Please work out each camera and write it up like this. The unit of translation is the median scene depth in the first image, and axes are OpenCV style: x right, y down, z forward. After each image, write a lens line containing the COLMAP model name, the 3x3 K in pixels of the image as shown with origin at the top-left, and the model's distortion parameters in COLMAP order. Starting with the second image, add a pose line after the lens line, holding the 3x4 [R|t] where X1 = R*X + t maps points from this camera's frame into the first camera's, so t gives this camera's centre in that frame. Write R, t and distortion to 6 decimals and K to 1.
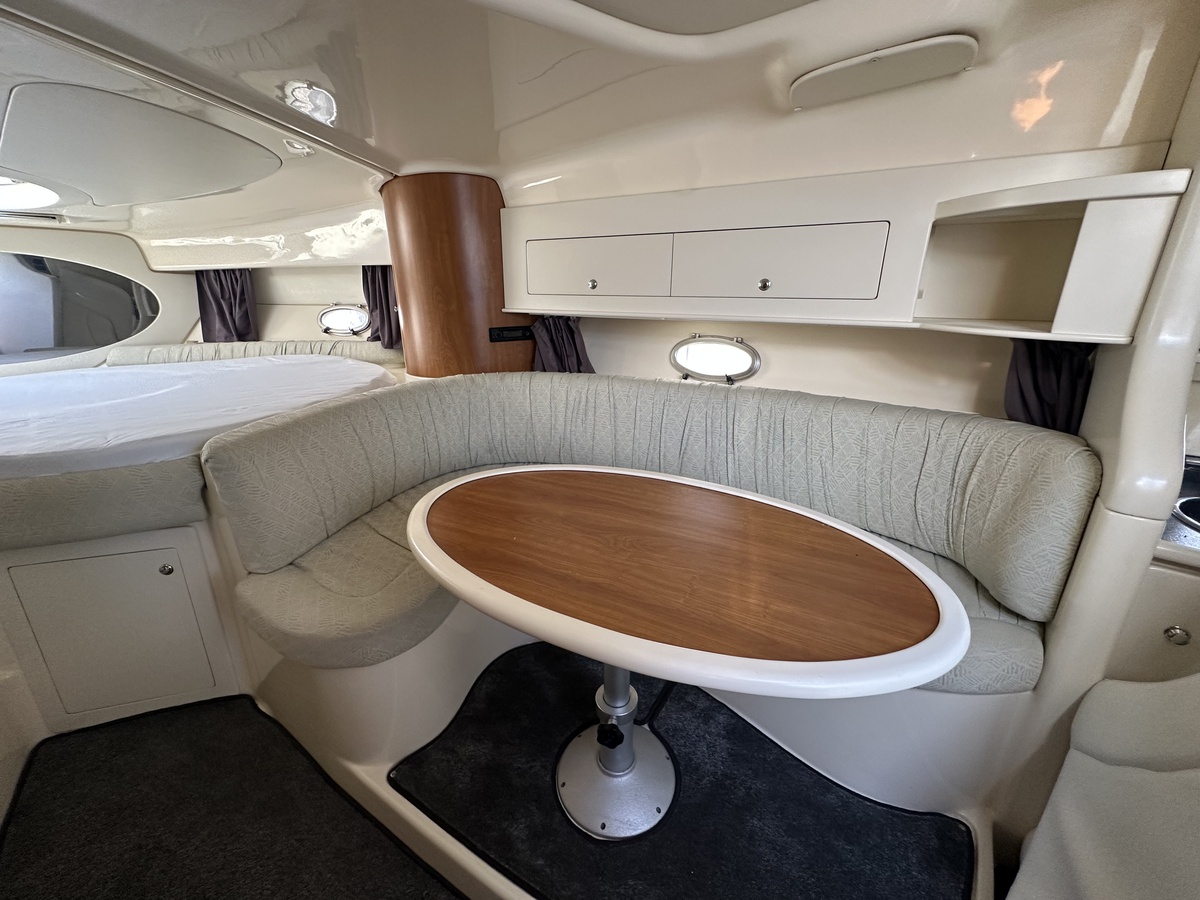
lens RADIAL K [[477.9, 0, 600.0], [0, 477.9, 450.0], [0, 0, 1]] dist [-0.004092, 0.000760]
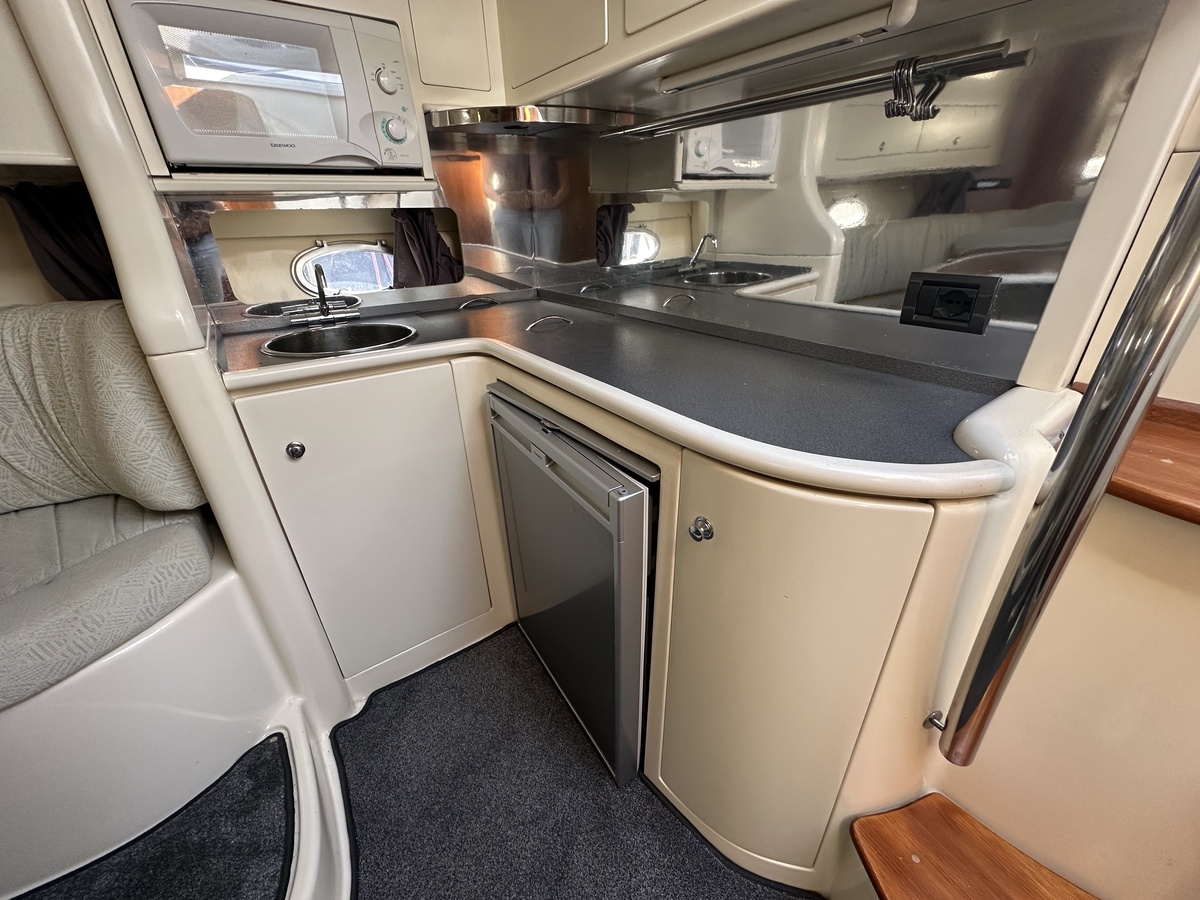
lens RADIAL K [[477.9, 0, 600.0], [0, 477.9, 450.0], [0, 0, 1]] dist [-0.004092, 0.000760]
pose [[0.283431, -0.424595, 0.859875, 0.212194], [0.337714, 0.883399, 0.324894, 0.118164], [-0.897561, 0.198307, 0.393775, -0.018297]]
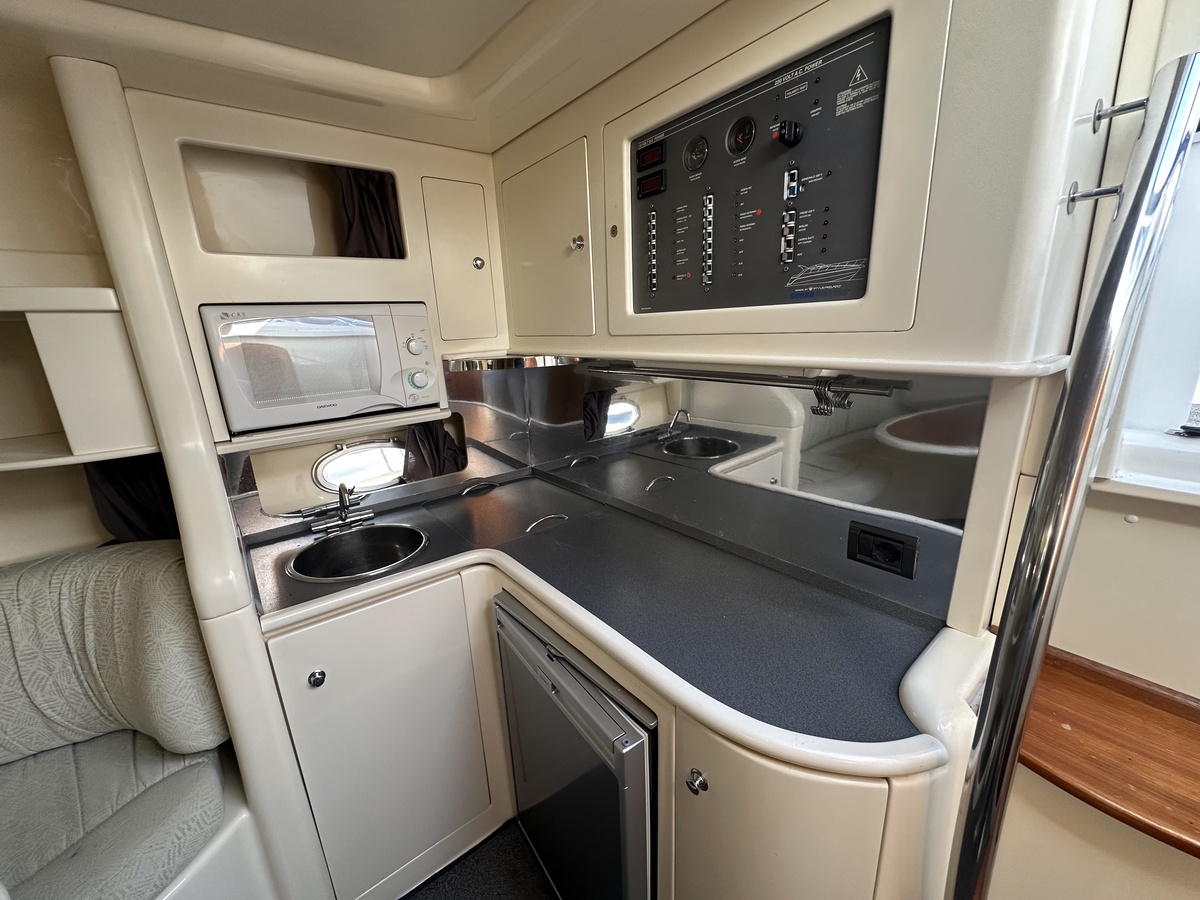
lens RADIAL K [[476.9, 0, 600.5], [0, 476.9, 454.3], [0, 0, 1]] dist [-0.004041, 0.000857]
pose [[0.241316, -0.247465, 0.938364, 0.189120], [0.359622, 0.920901, 0.150377, -0.017174], [-0.901354, 0.301168, 0.311222, -0.063683]]
